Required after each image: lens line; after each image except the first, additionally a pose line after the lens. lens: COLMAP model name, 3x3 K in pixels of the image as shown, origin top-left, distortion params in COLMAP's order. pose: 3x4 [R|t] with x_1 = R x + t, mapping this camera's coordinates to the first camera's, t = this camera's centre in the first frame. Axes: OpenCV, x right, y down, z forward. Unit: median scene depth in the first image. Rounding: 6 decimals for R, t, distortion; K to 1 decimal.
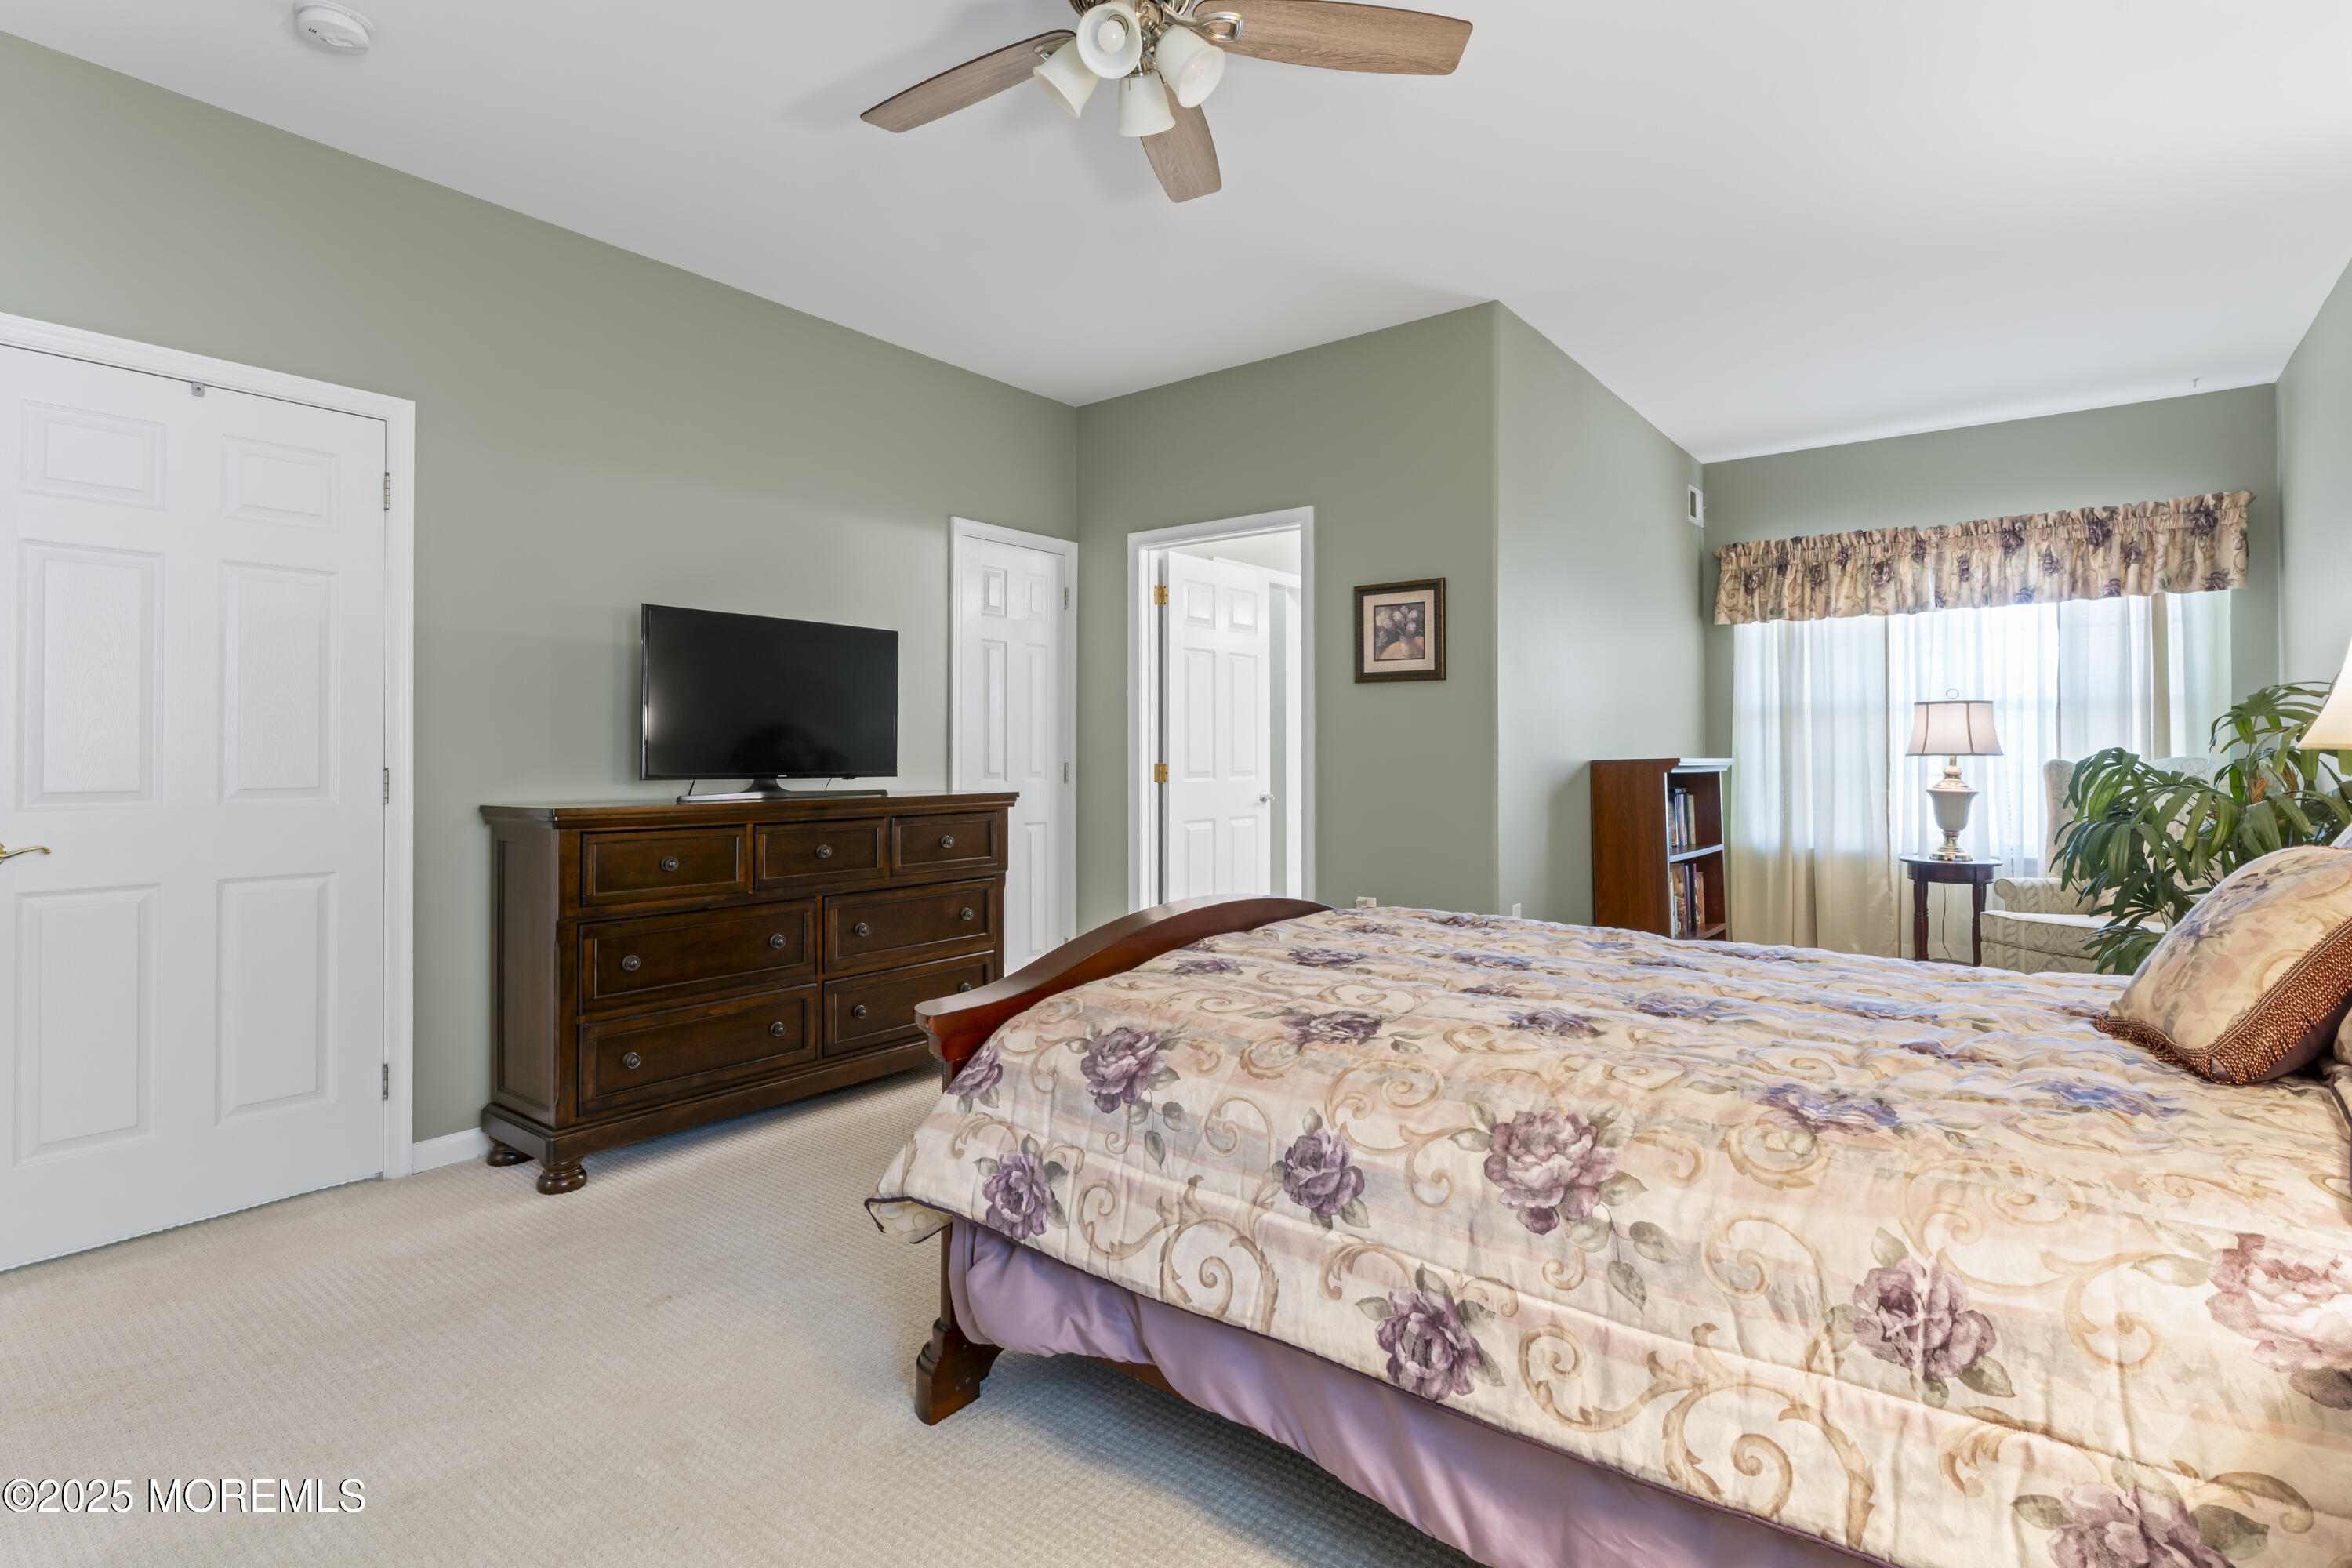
lens RADIAL K [[1142.5, 0, 1175.3], [0, 1142.5, 741.0], [0, 0, 1]] dist [-0.003204, -0.000269]
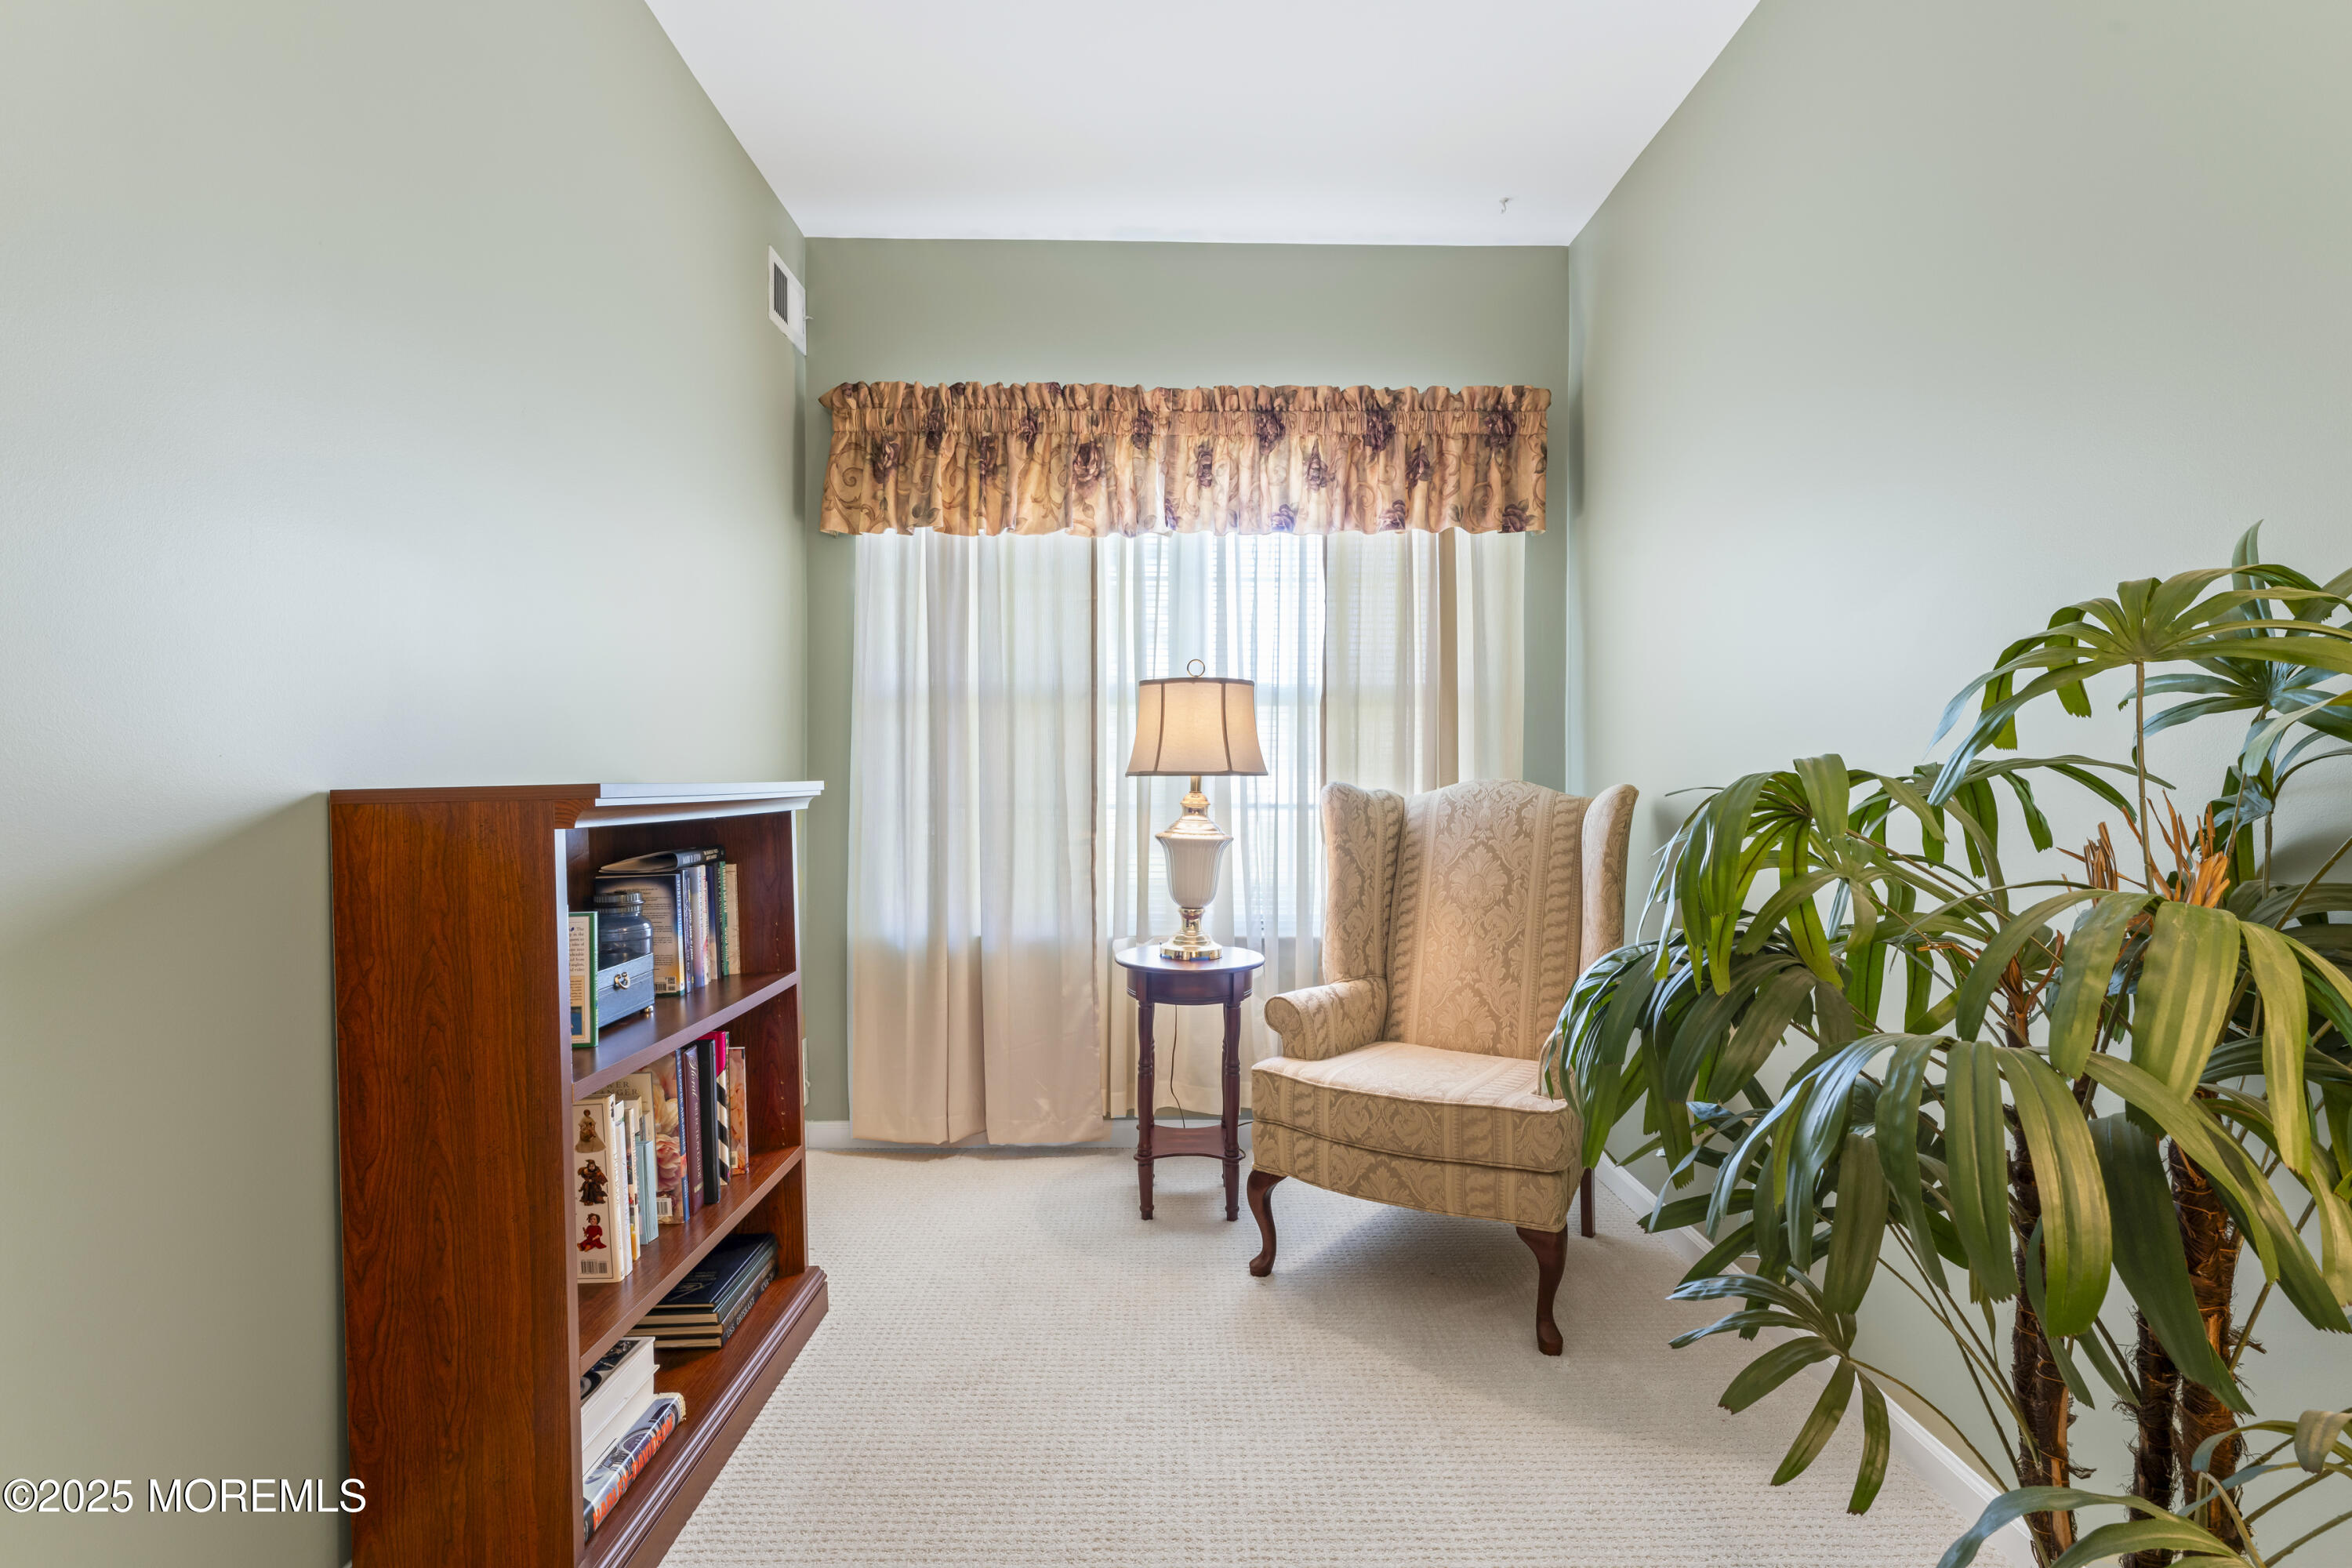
lens RADIAL K [[1119.8, 0, 1176.0], [0, 1119.8, 784.0], [0, 0, 1]] dist [-0.004235, -0.000282]
pose [[0.783466, -0.003428, 0.621425, 0.328194], [-0.009663, 0.999797, 0.017698, 0.007058], [-0.621359, -0.019871, 0.783274, 0.572444]]
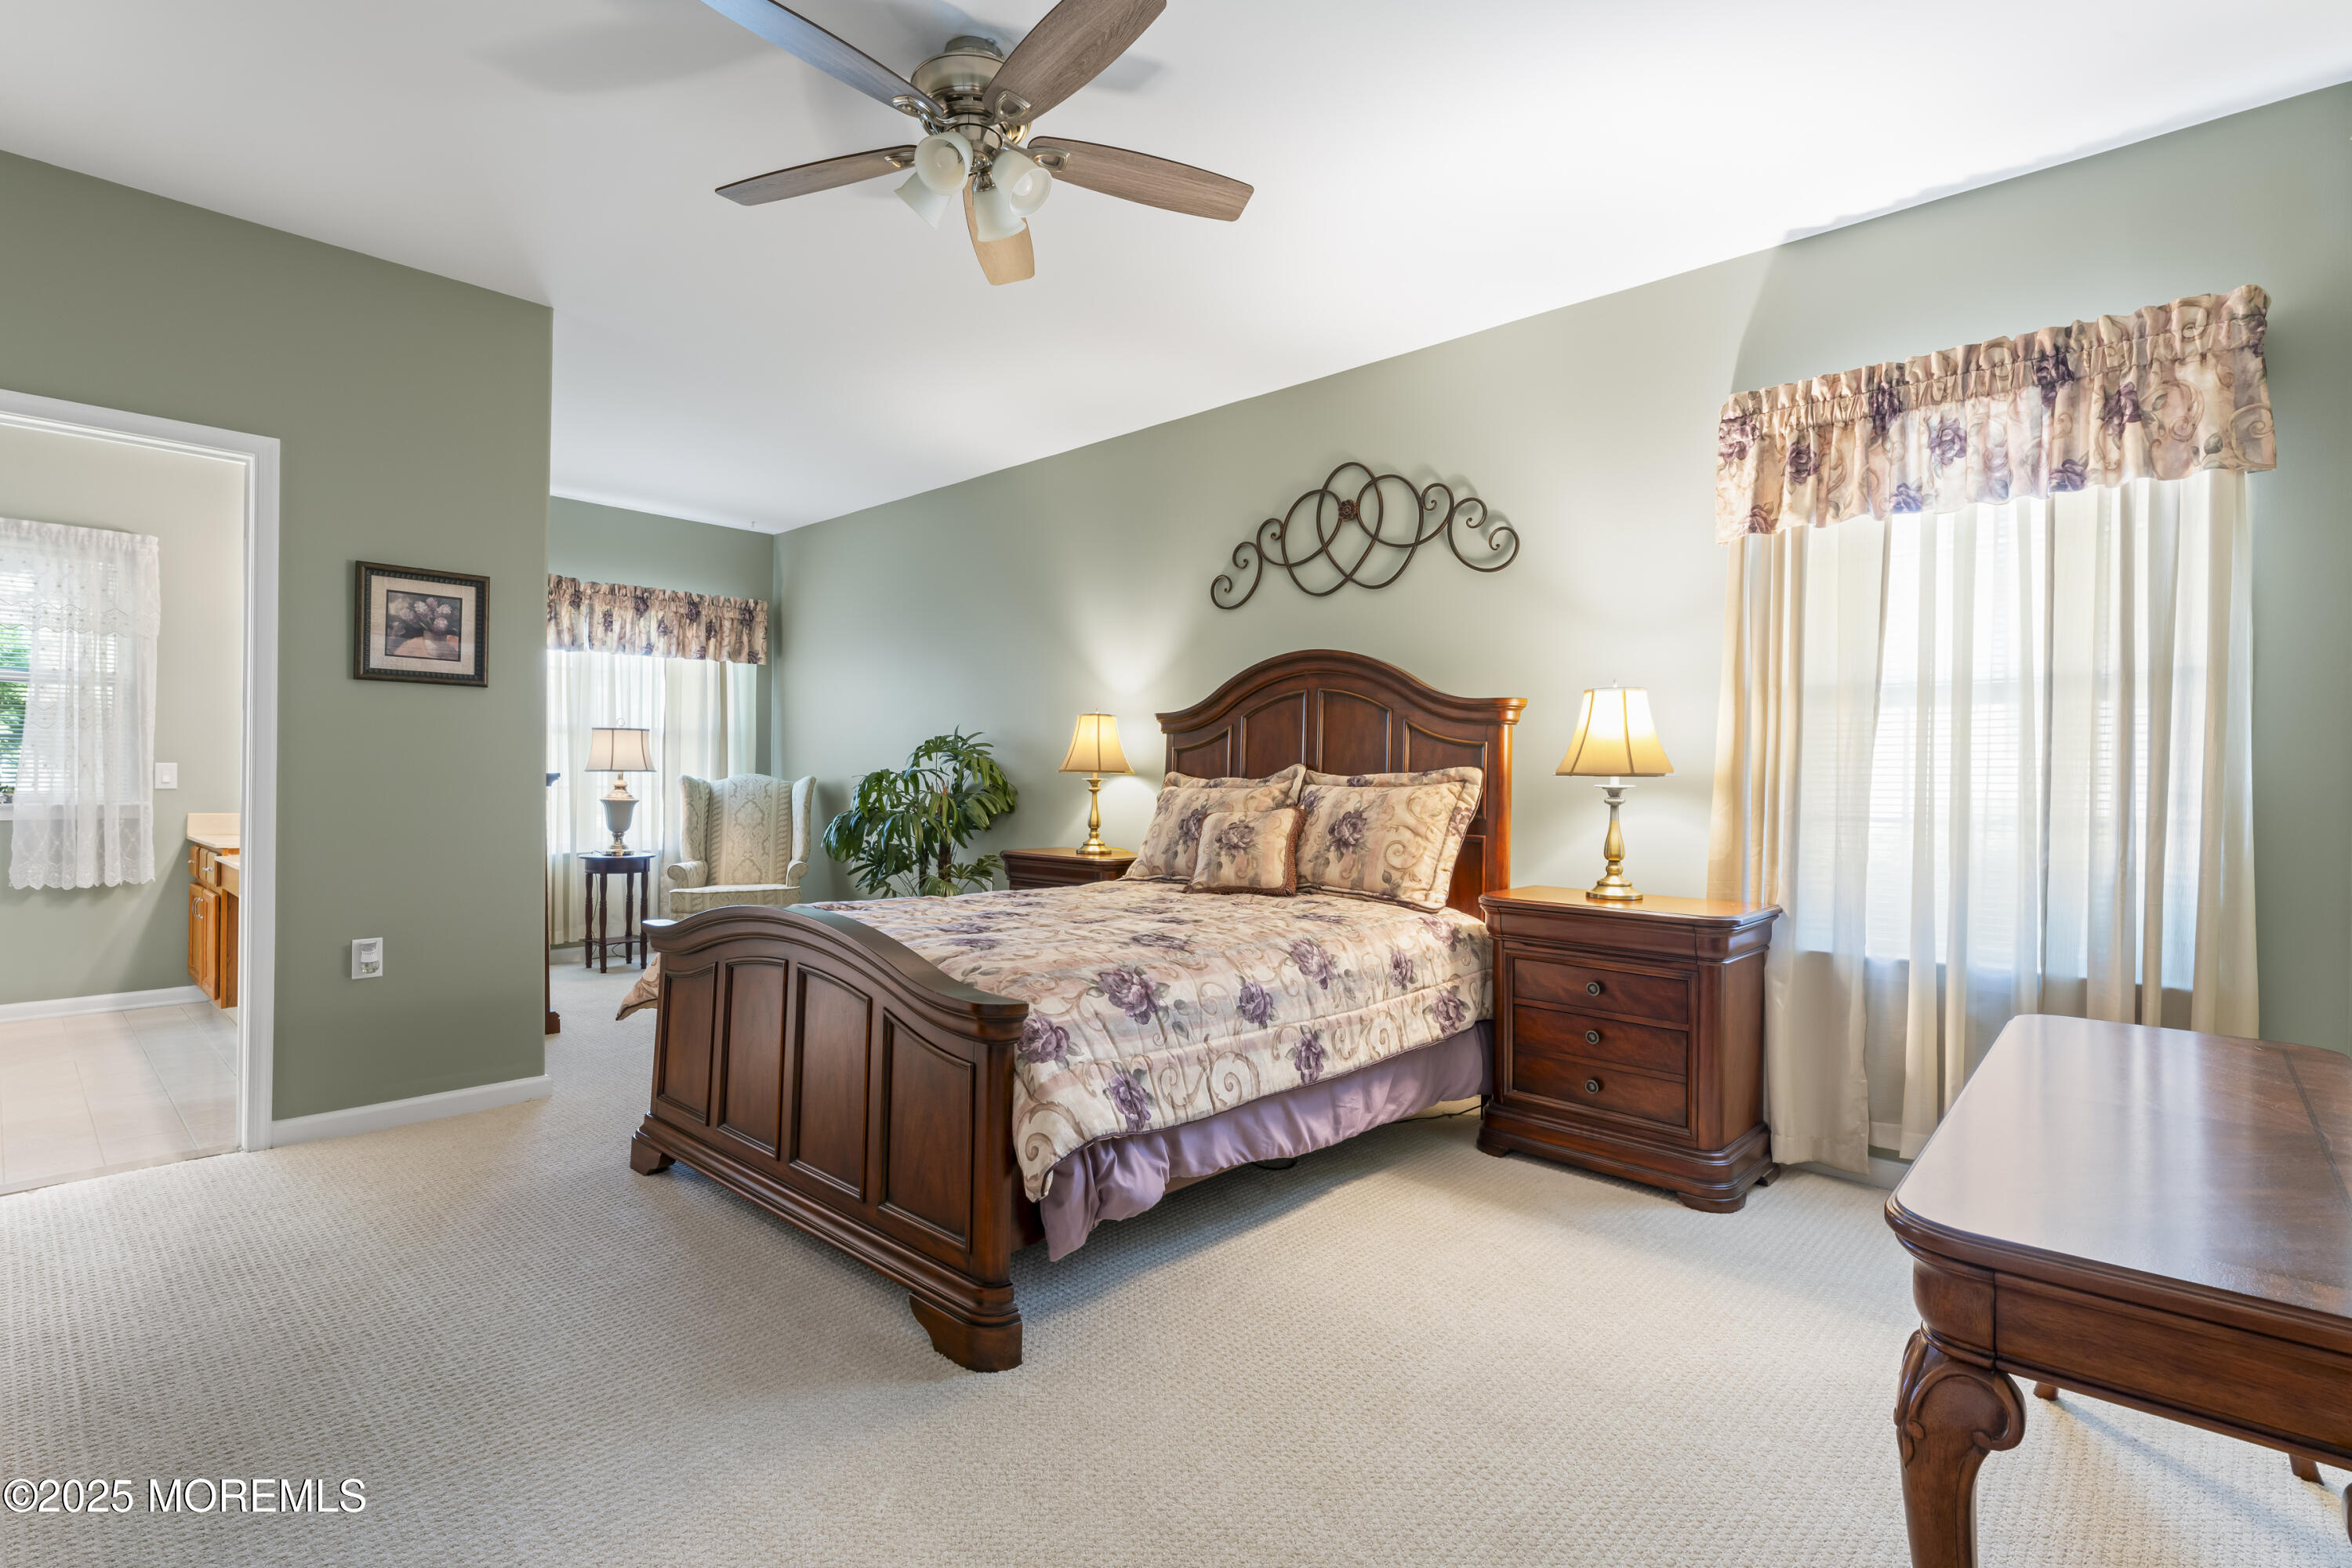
lens RADIAL K [[1119.8, 0, 1176.0], [0, 1119.8, 784.0], [0, 0, 1]] dist [-0.004235, -0.000282]
pose [[0.092642, -0.004810, 0.995688, -0.489045], [-0.020548, 0.999766, 0.006742, 0.005664], [-0.995487, -0.021084, 0.092521, 0.284634]]
